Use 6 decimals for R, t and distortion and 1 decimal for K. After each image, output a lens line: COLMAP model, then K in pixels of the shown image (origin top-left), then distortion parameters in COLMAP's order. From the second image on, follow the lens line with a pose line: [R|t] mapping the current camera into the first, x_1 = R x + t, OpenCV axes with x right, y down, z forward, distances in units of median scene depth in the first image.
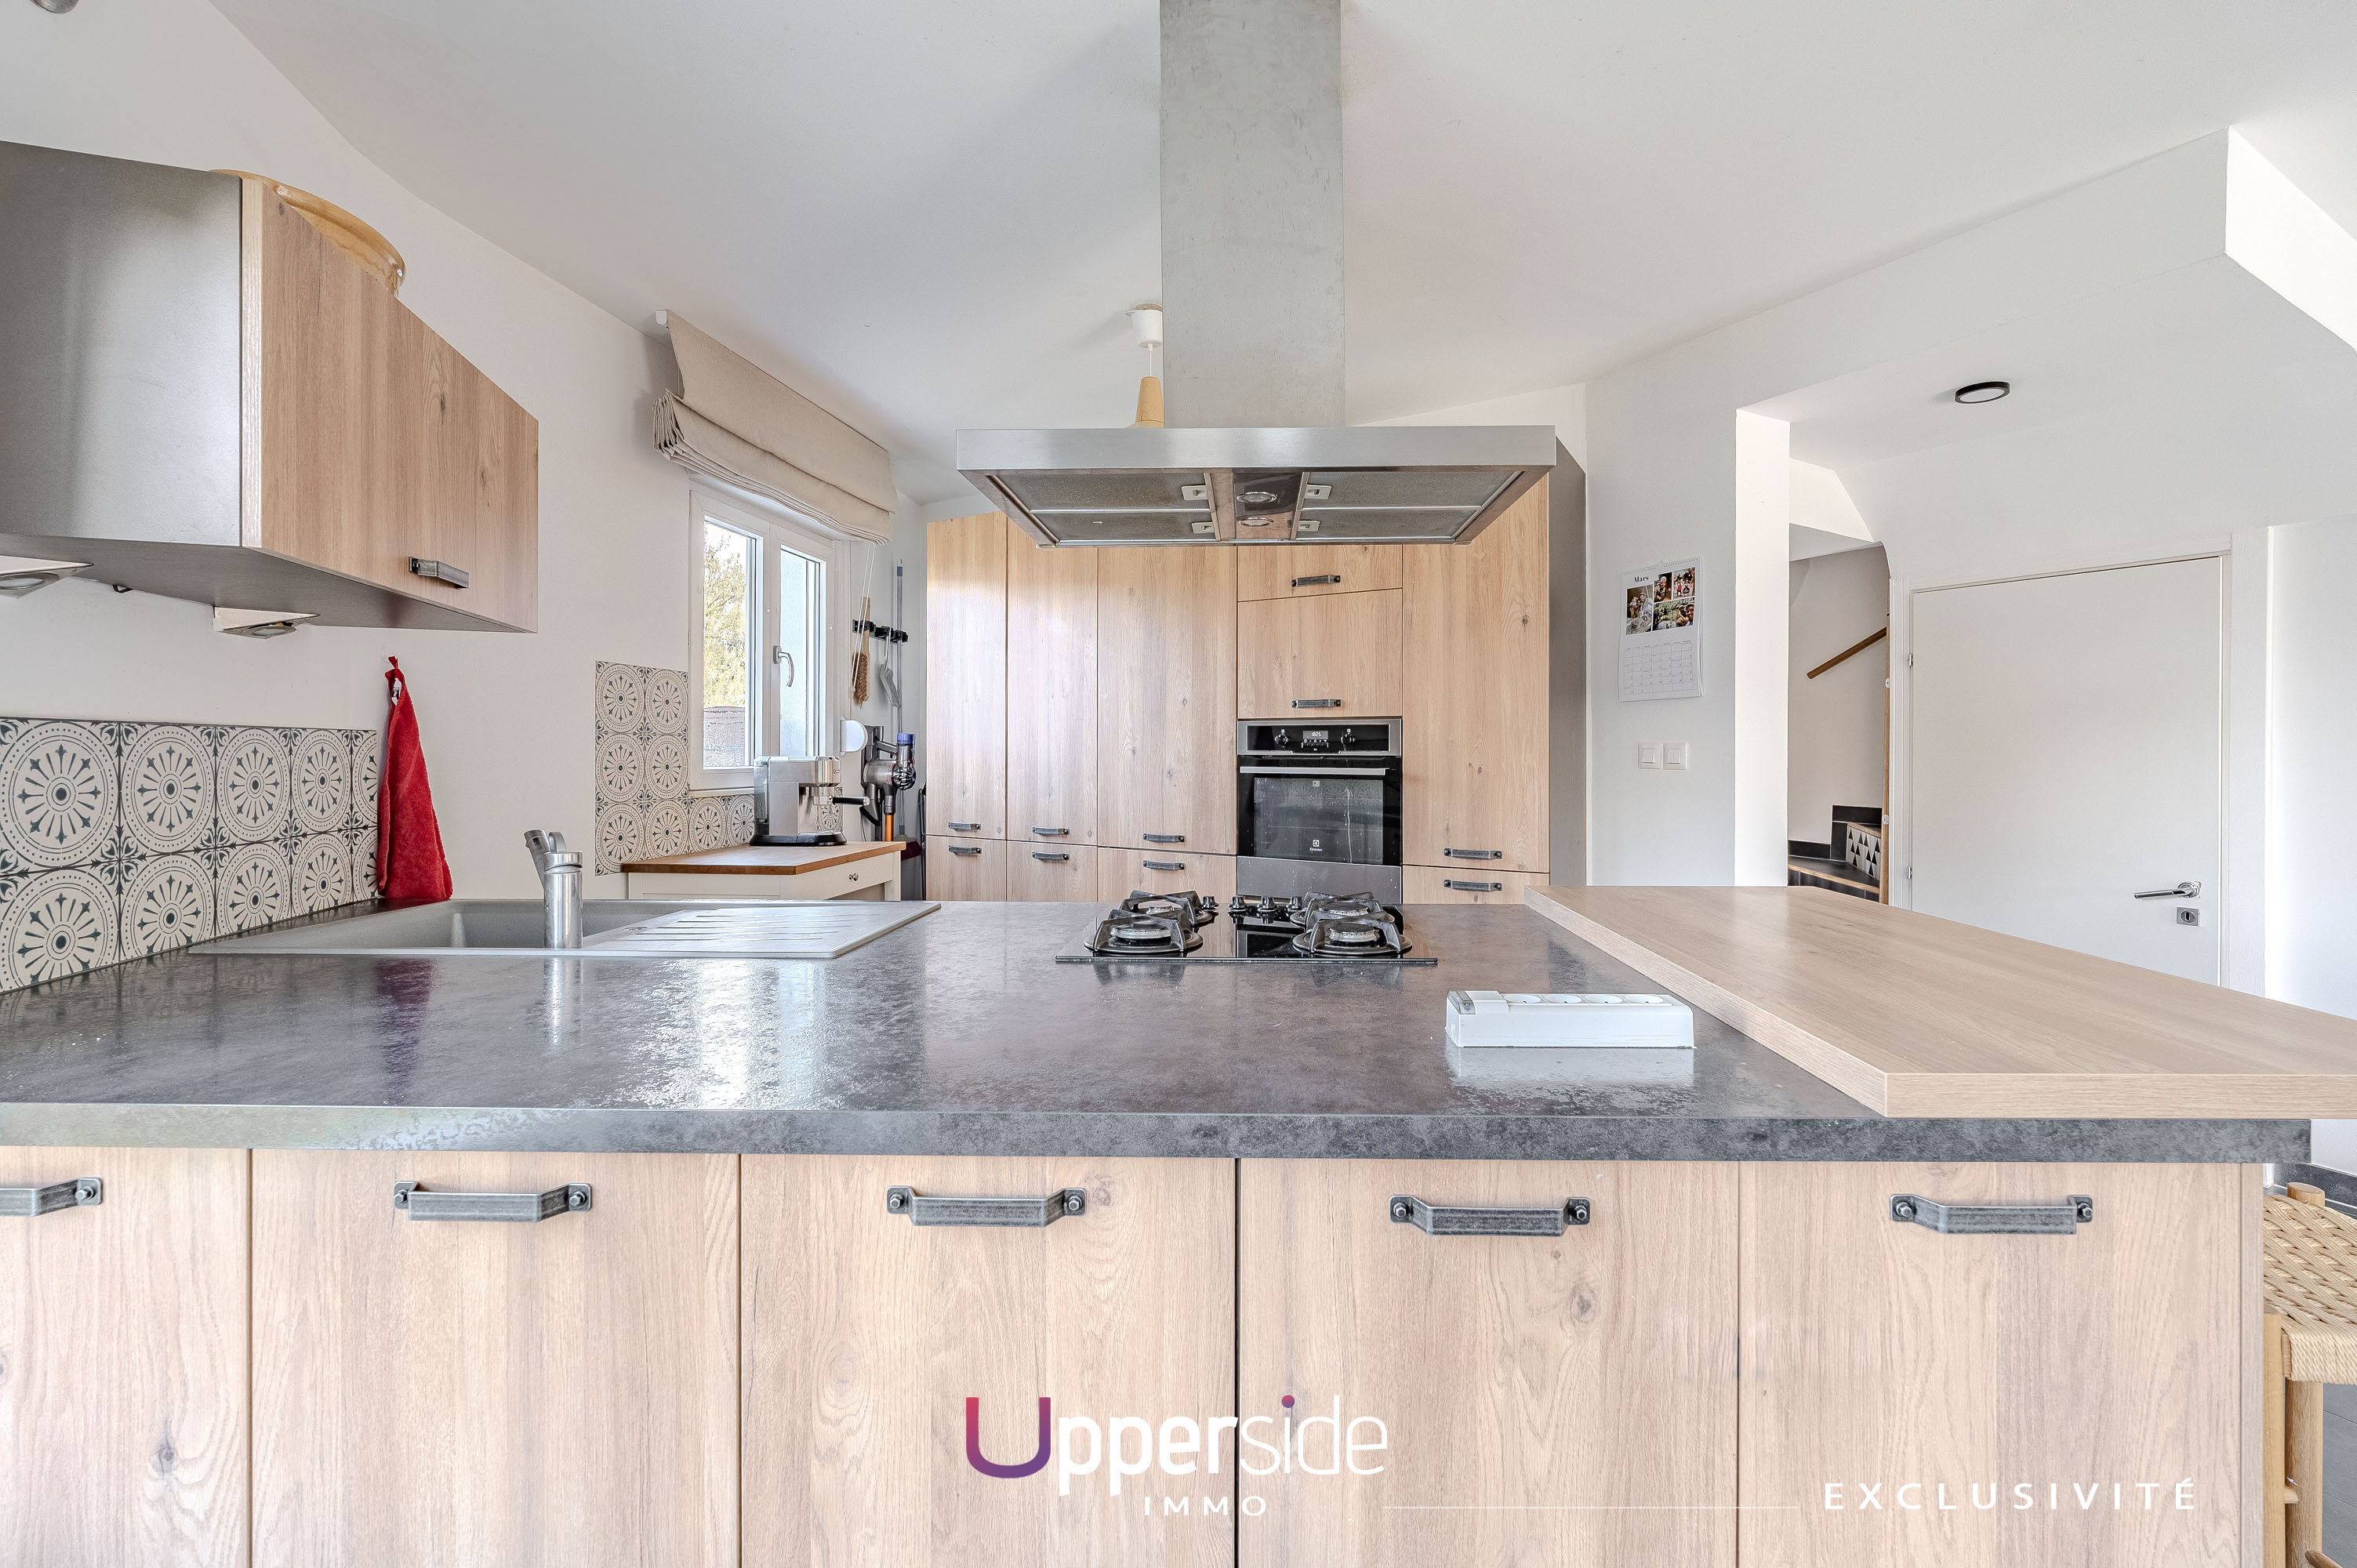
lens RADIAL K [[984.4, 0, 1182.6], [0, 984.4, 750.6], [0, 0, 1]] dist [-0.000558, -0.000016]
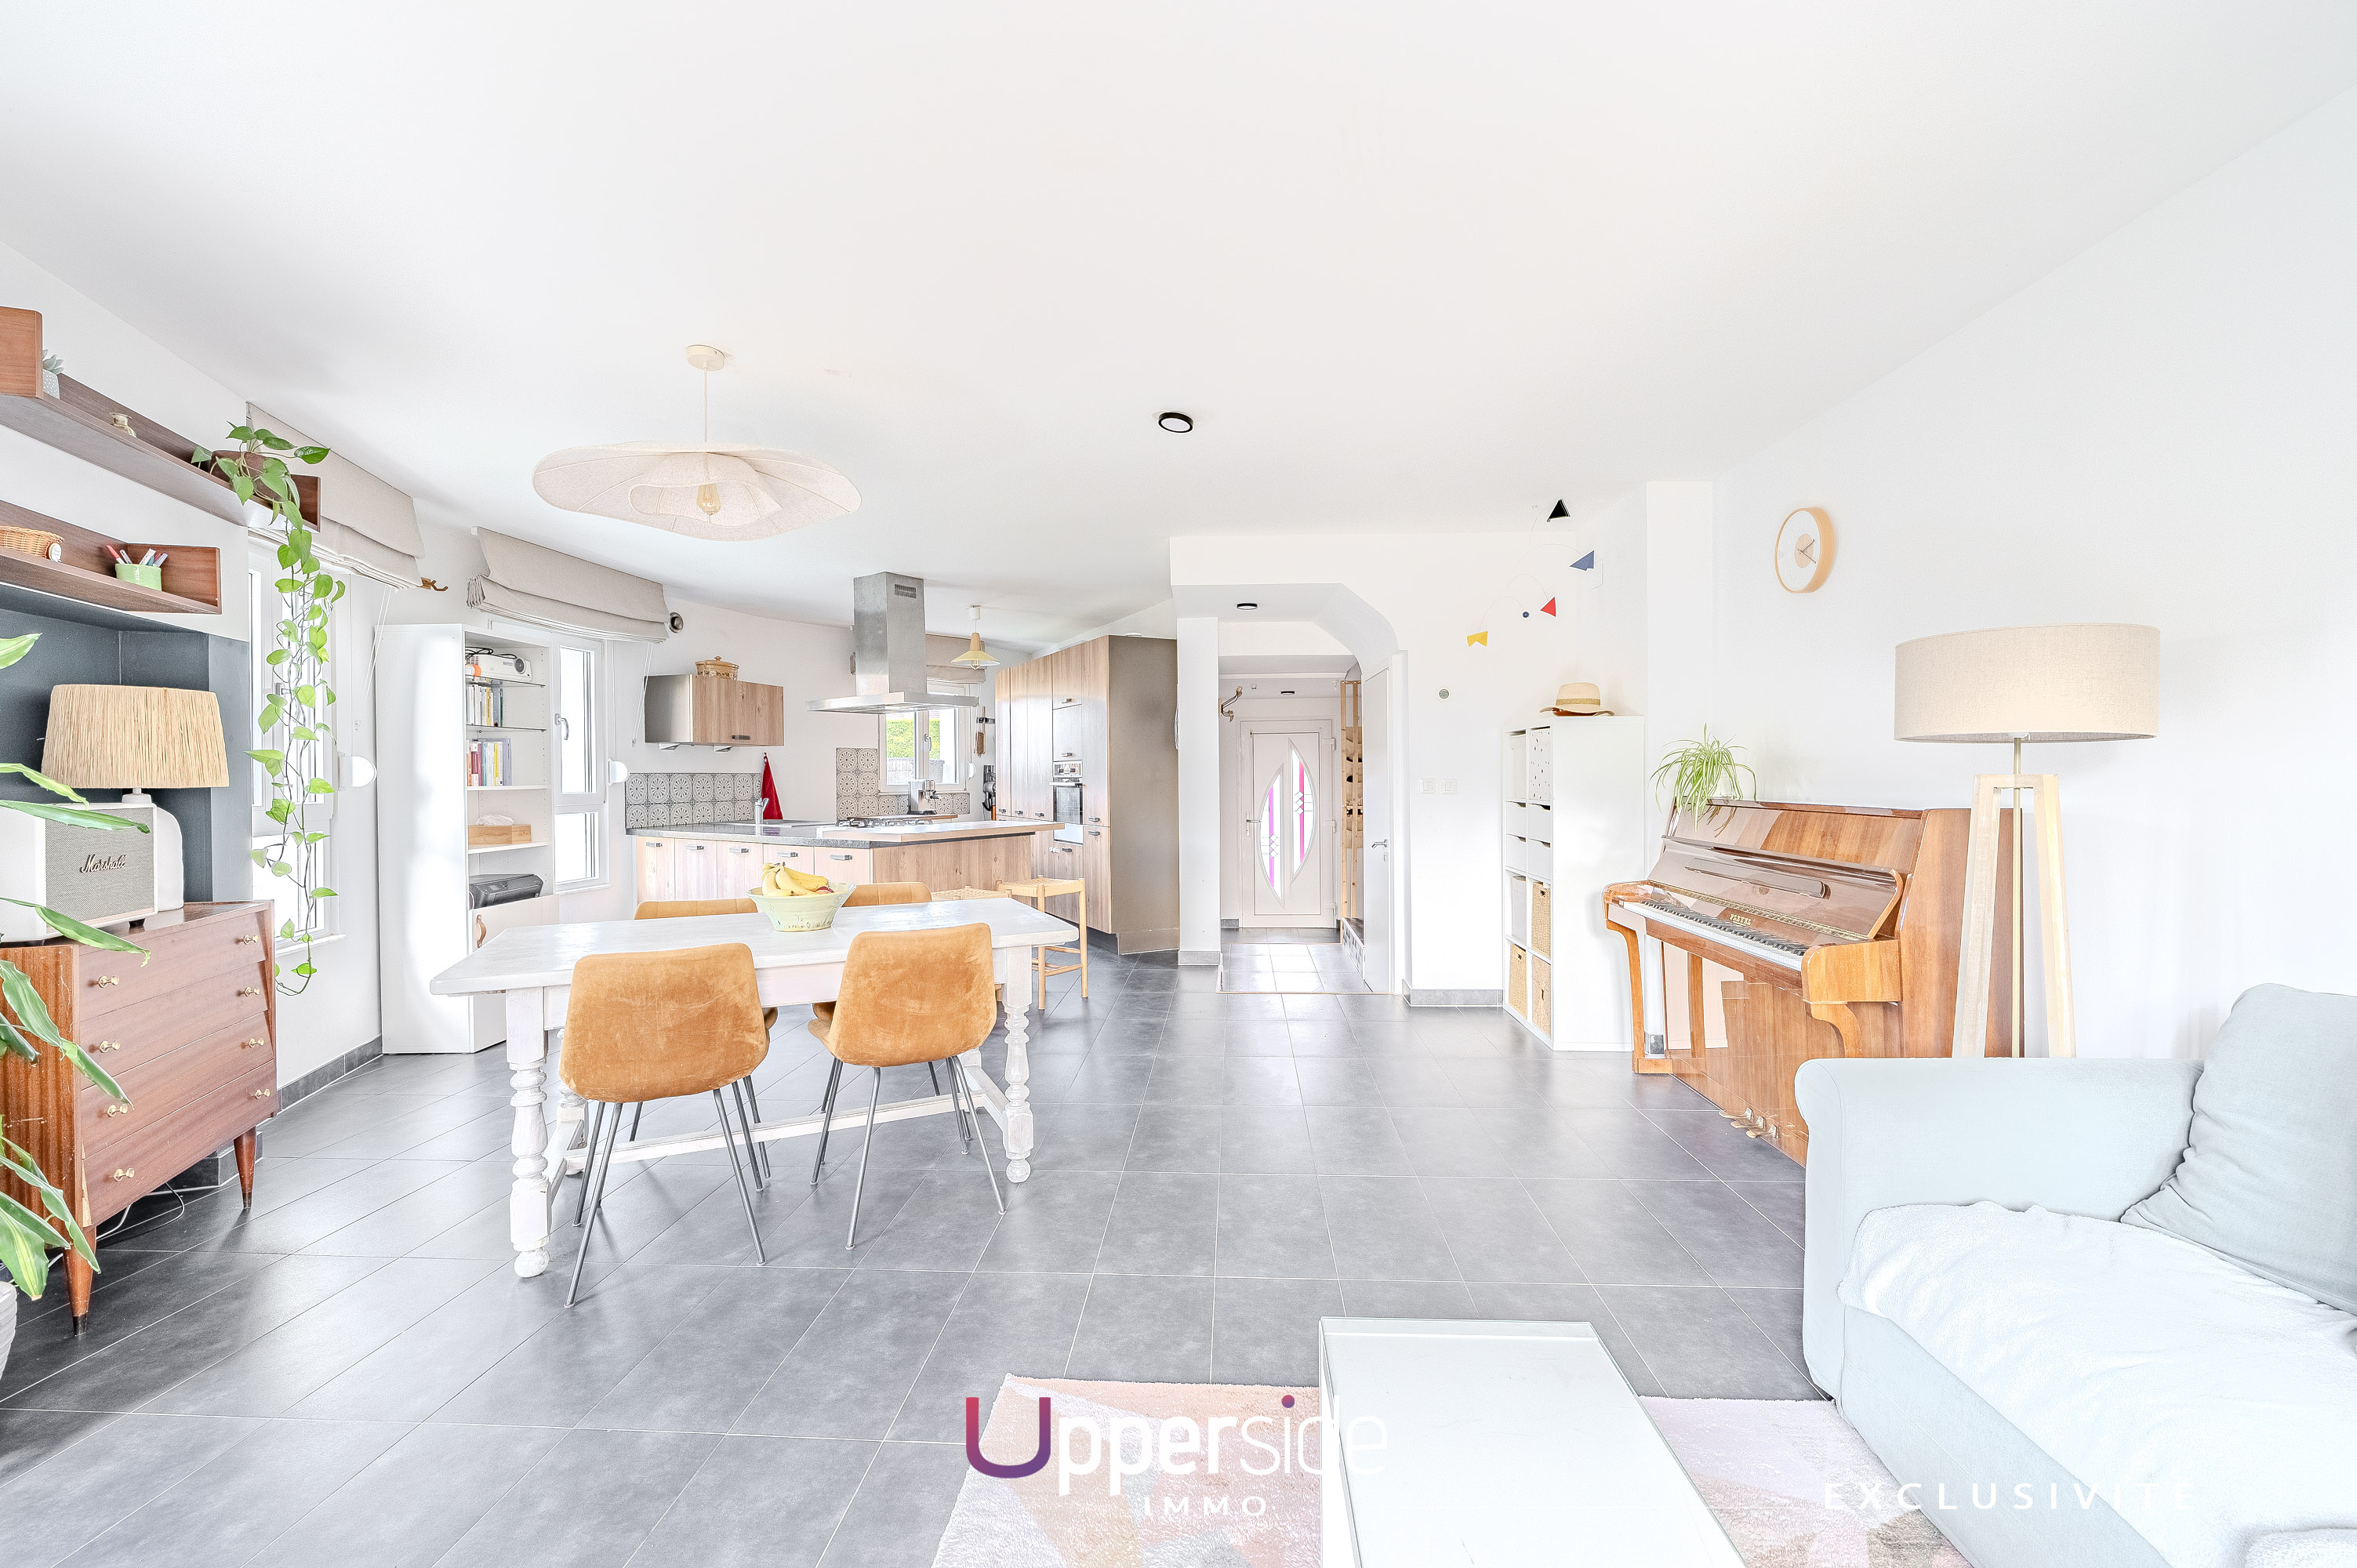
lens RADIAL K [[991.1, 0, 1178.5], [0, 991.1, 784.0], [0, 0, 1]] dist [0.000035, 0.000029]
pose [[0.835217, -0.003989, -0.549906, 2.551658], [0.009741, 0.999924, 0.007542, 0.007136], [0.549834, -0.011656, 0.835192, -1.240400]]
